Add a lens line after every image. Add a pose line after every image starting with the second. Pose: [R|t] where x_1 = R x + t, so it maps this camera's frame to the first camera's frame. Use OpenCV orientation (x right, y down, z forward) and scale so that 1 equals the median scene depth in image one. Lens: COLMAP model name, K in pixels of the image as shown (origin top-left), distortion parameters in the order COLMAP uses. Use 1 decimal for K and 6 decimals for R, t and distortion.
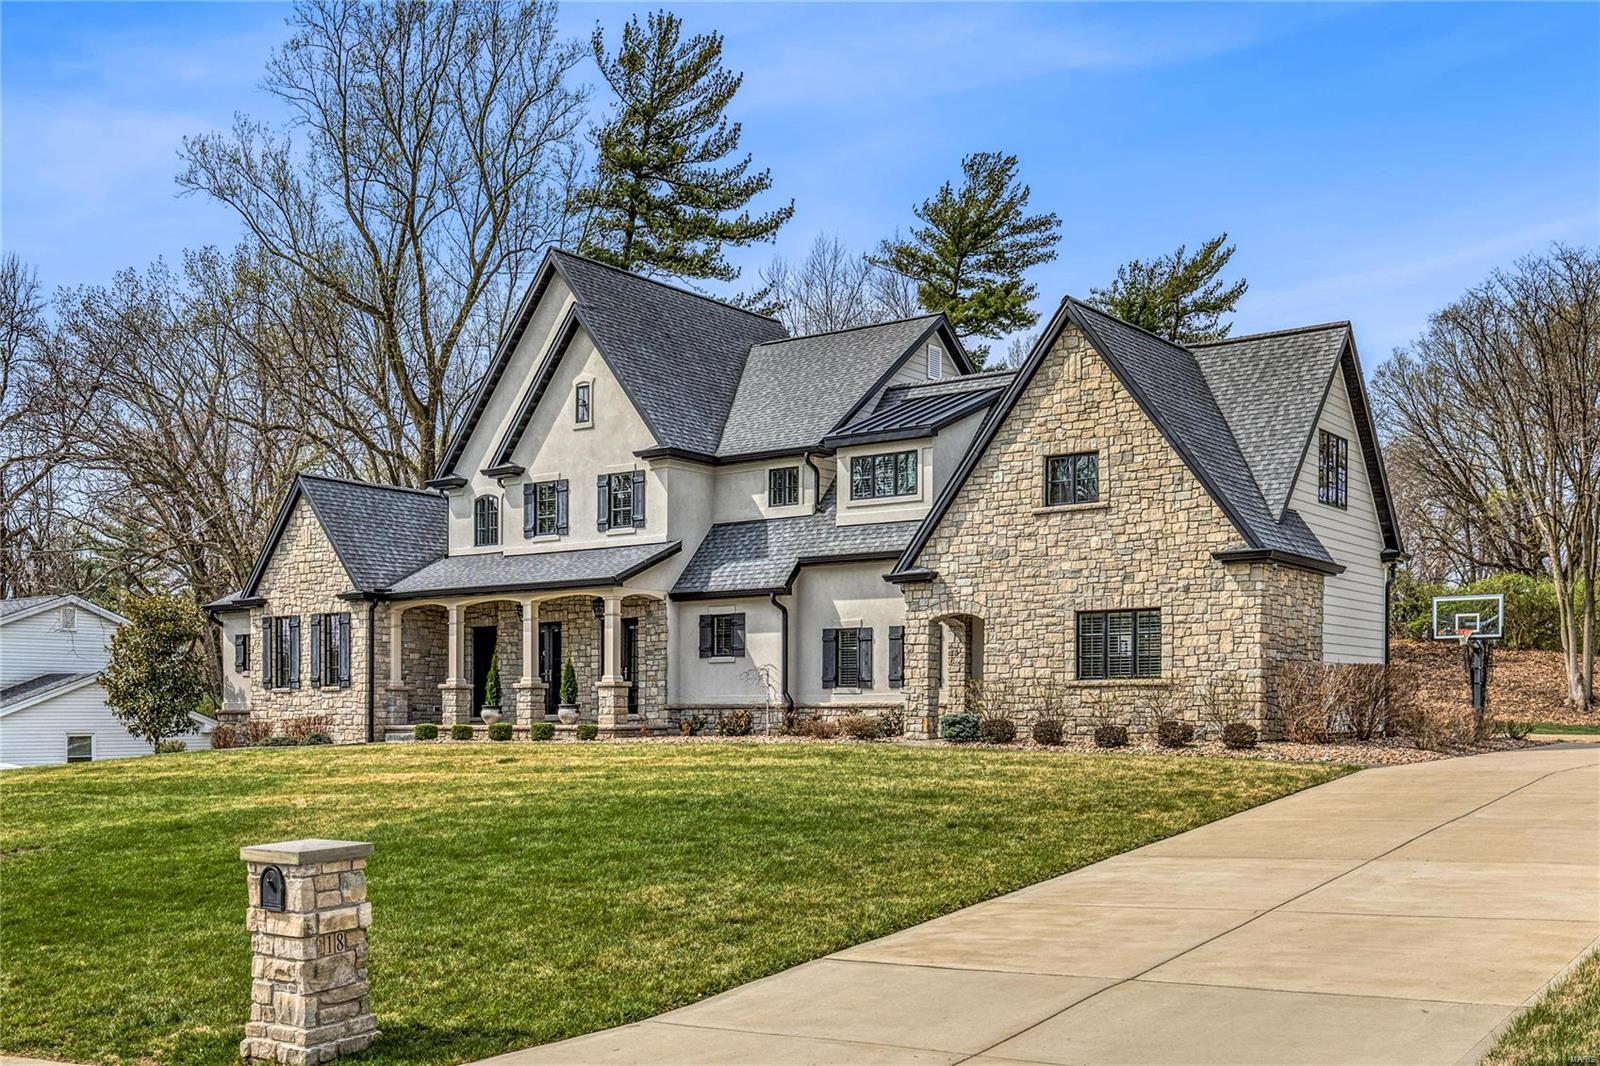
lens RADIAL K [[1205.2, 0, 799.9], [0, 1205.2, 523.5], [0, 0, 1]] dist [0.003584, 0.001910]
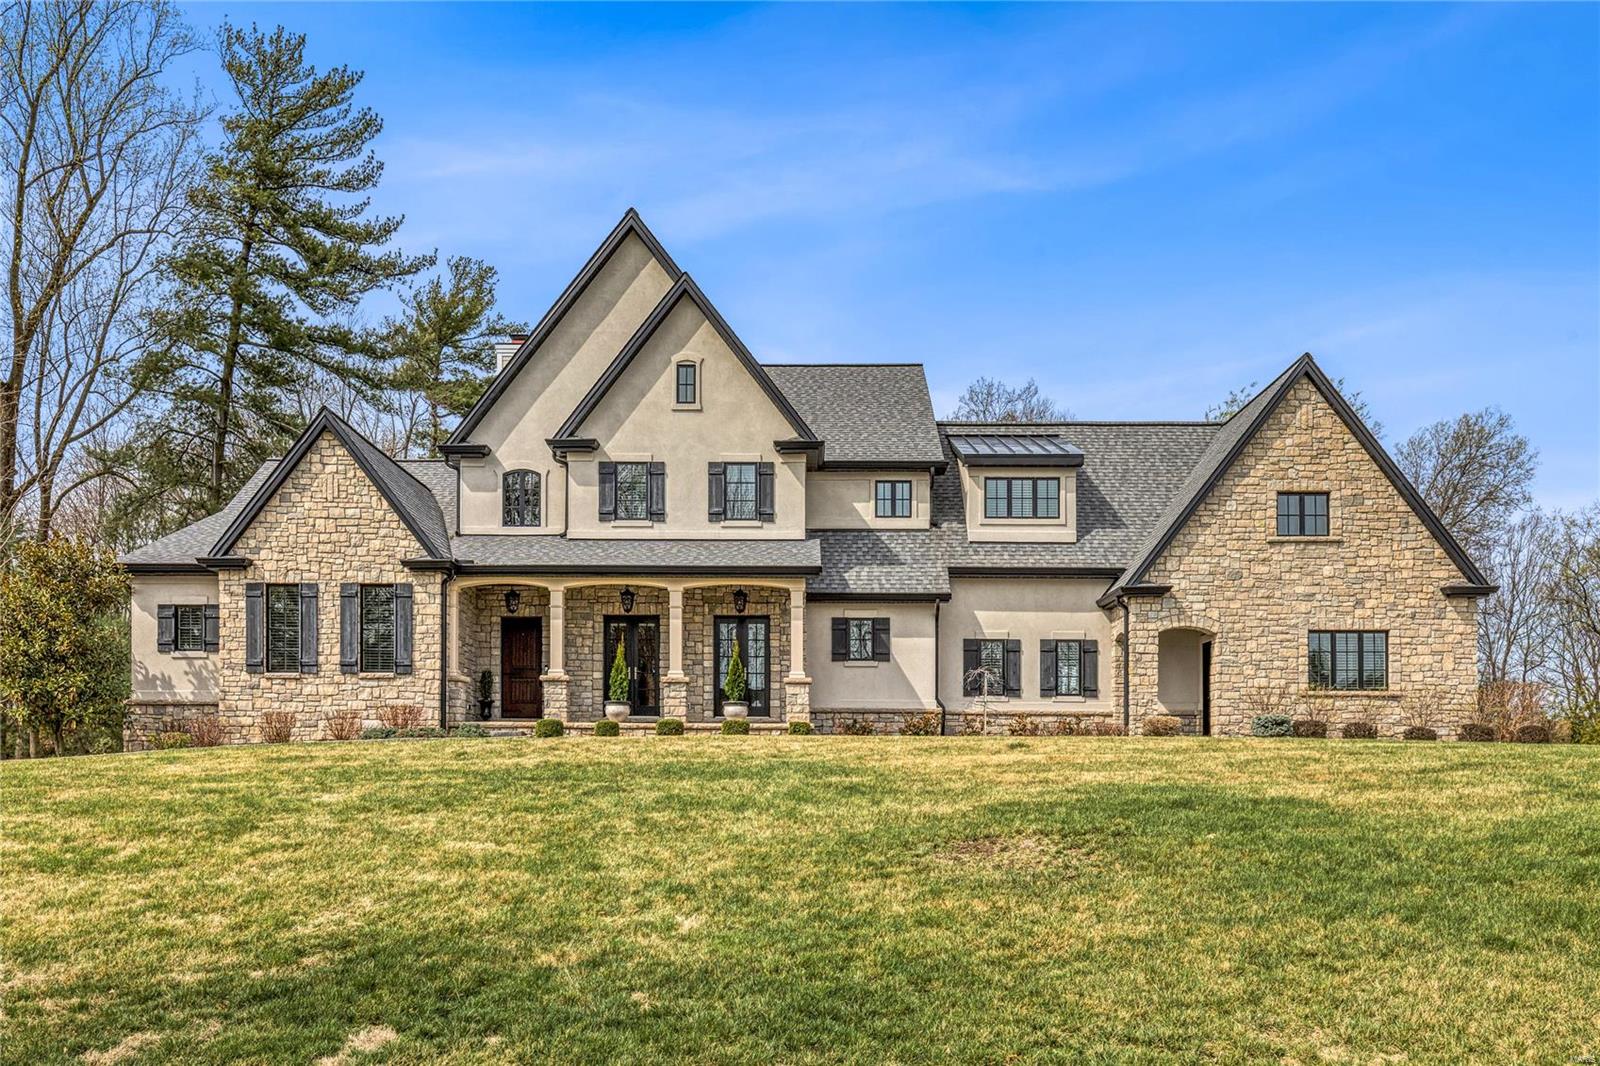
lens RADIAL K [[1035.5, 0, 800.1], [0, 1035.5, 606.0], [0, 0, 1]] dist [0.000669, -0.002029]
pose [[0.888570, 0.081276, 0.451483, -0.519007], [-0.086818, 0.996188, -0.008465, 0.081482], [-0.450450, -0.031675, 0.892240, 0.282930]]
